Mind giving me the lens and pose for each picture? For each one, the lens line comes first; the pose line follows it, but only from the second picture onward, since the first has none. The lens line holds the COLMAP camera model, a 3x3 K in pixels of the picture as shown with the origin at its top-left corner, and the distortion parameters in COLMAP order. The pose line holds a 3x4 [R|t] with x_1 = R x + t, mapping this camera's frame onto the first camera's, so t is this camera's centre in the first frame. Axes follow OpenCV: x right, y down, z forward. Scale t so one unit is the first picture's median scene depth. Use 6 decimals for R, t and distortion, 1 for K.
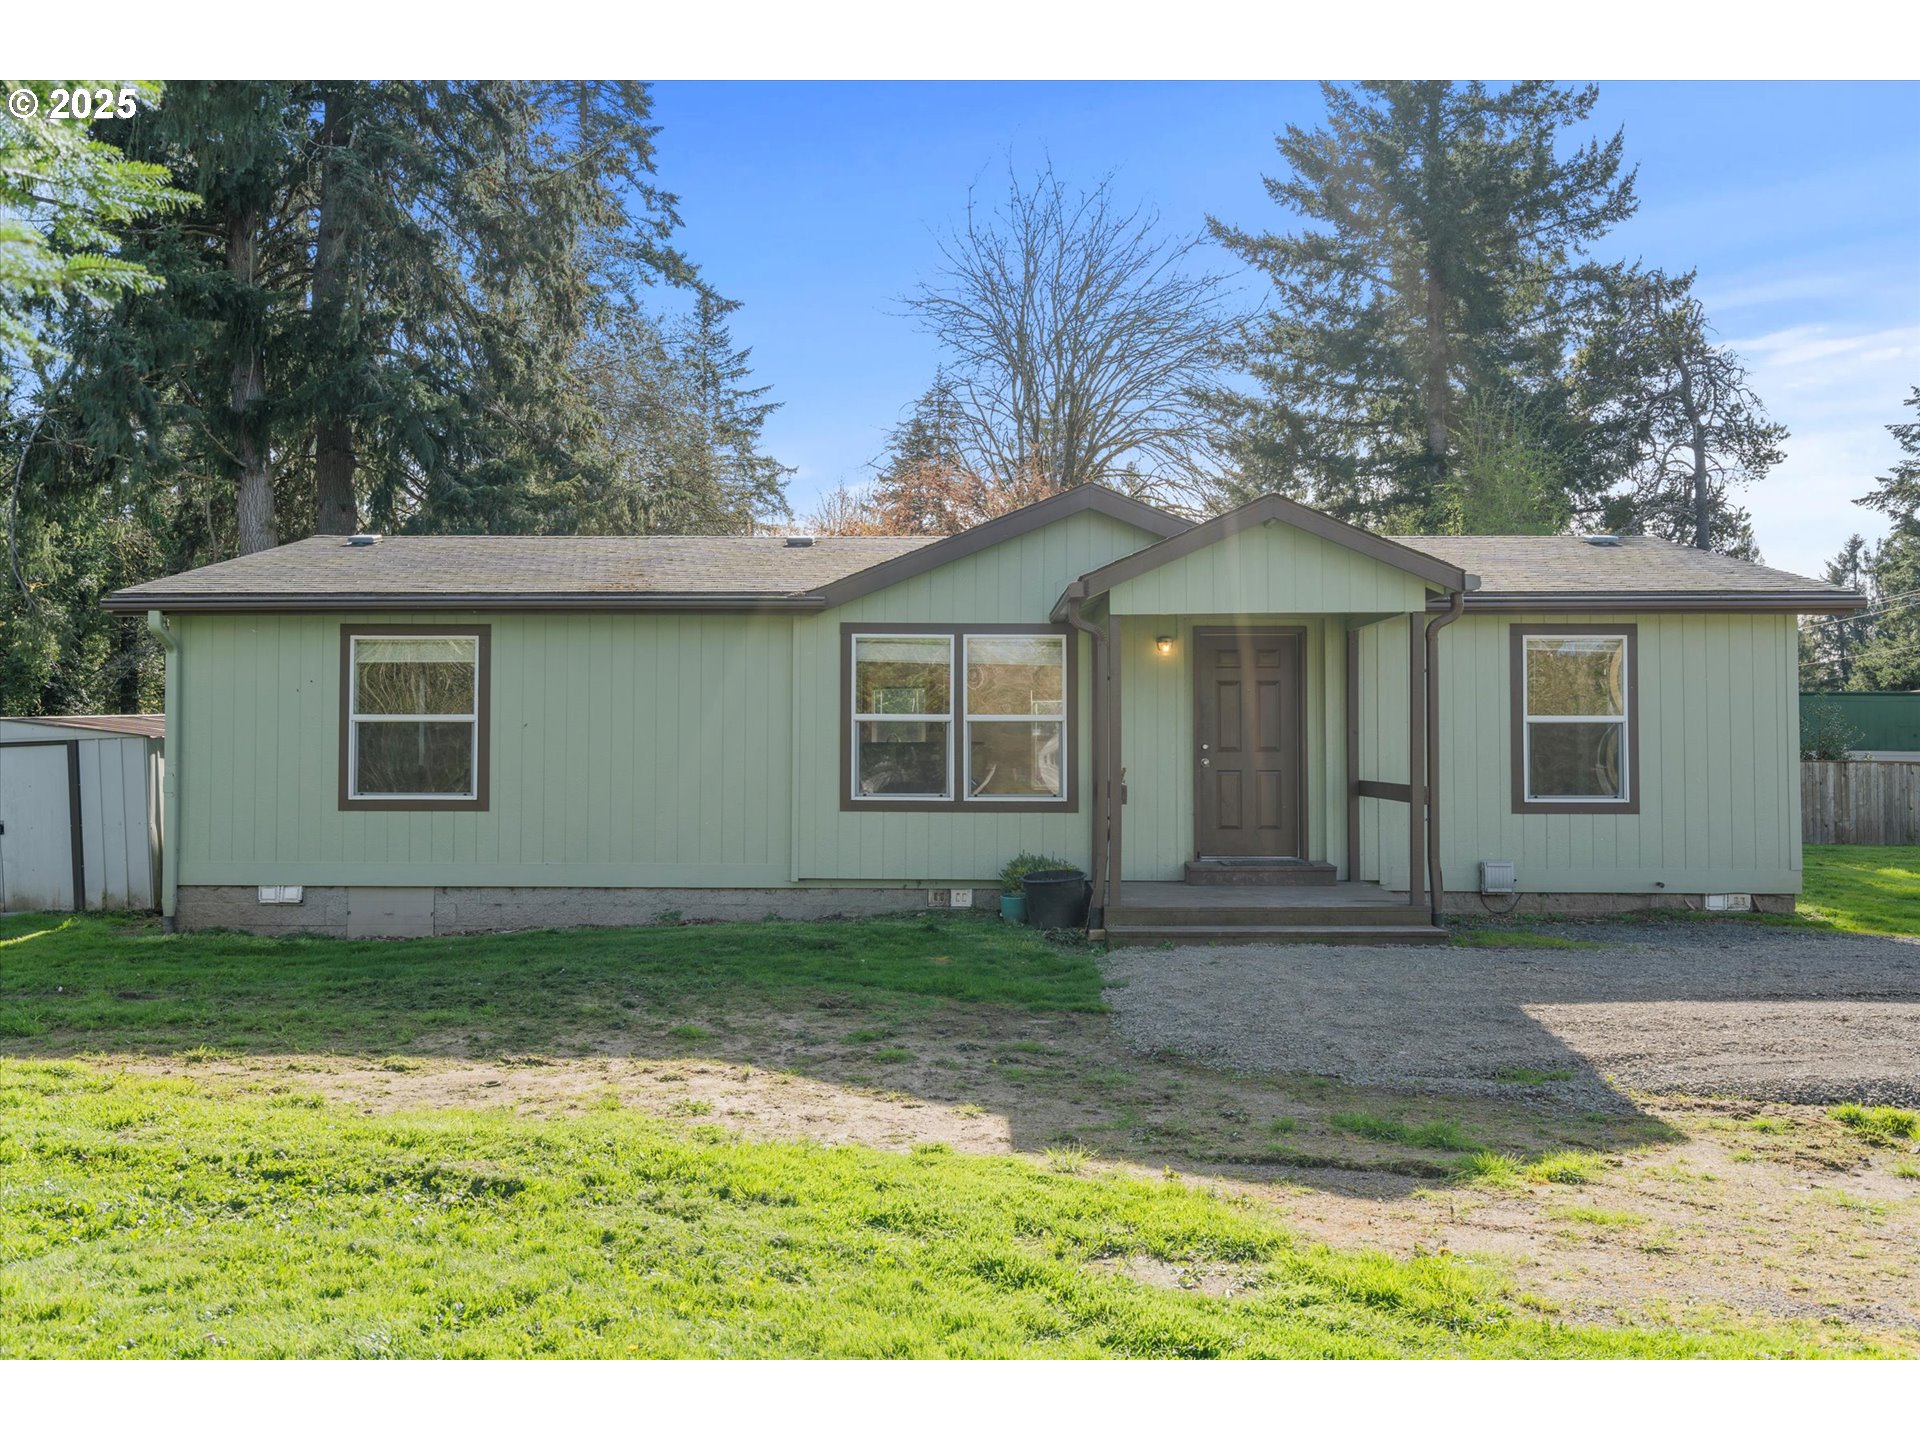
lens RADIAL K [[1648.2, 0, 960.0], [0, 1648.2, 720.0], [0, 0, 1]] dist [0.001230, 0.002973]
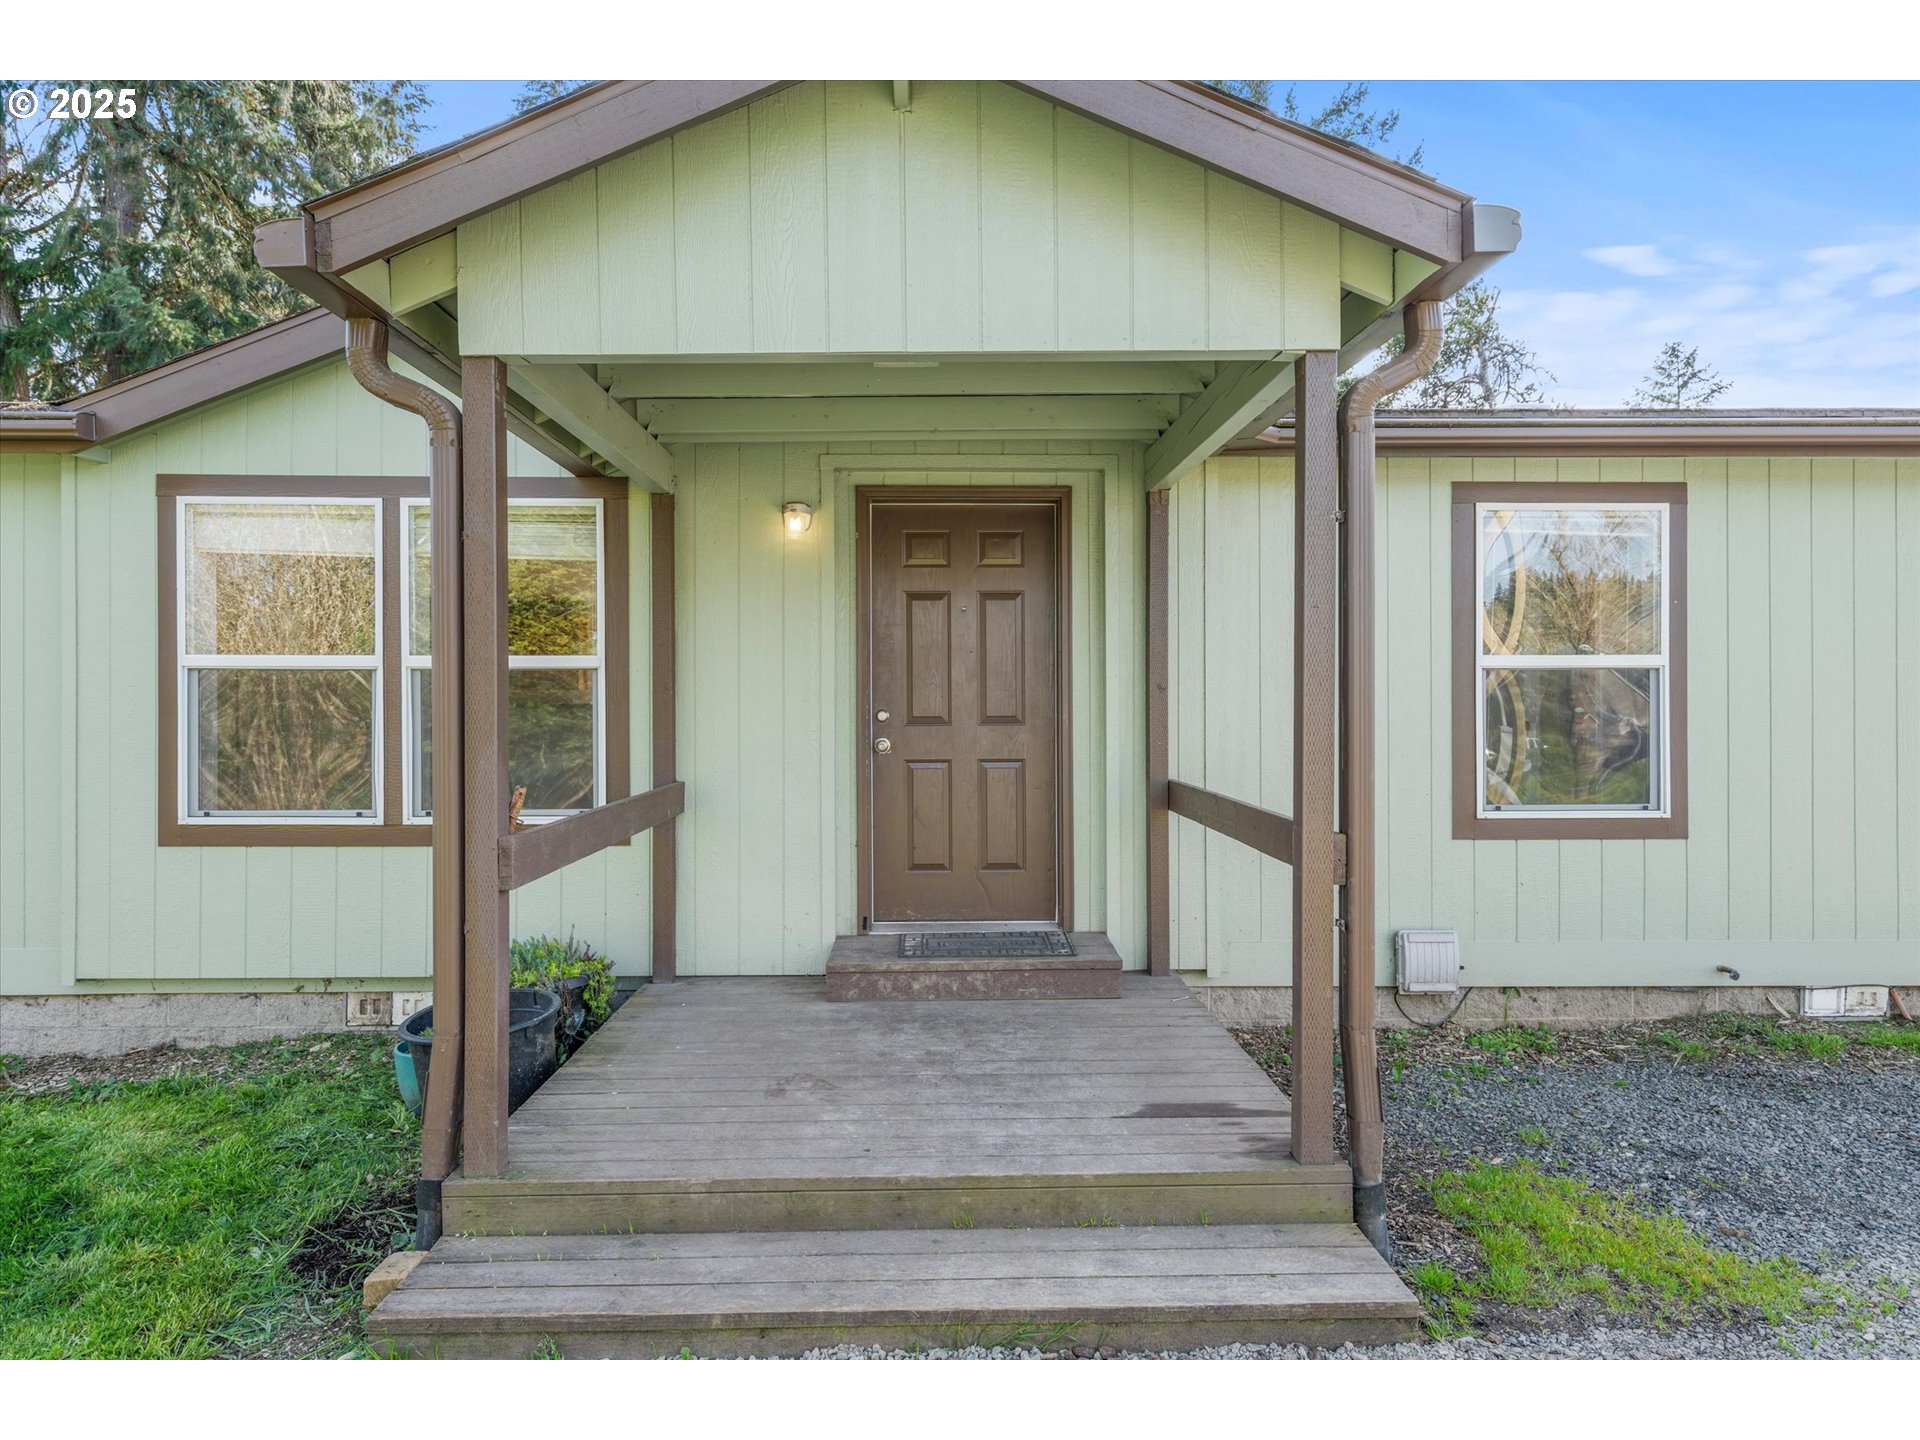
lens RADIAL K [[1151.5, 0, 957.9], [0, 1151.5, 731.5], [0, 0, 1]] dist [-0.000406, 0.000020]
pose [[0.998961, -0.004857, 0.045319, 0.158010], [0.003090, 0.999234, 0.039000, 0.006850], [-0.045474, -0.038819, 0.998211, 0.635711]]
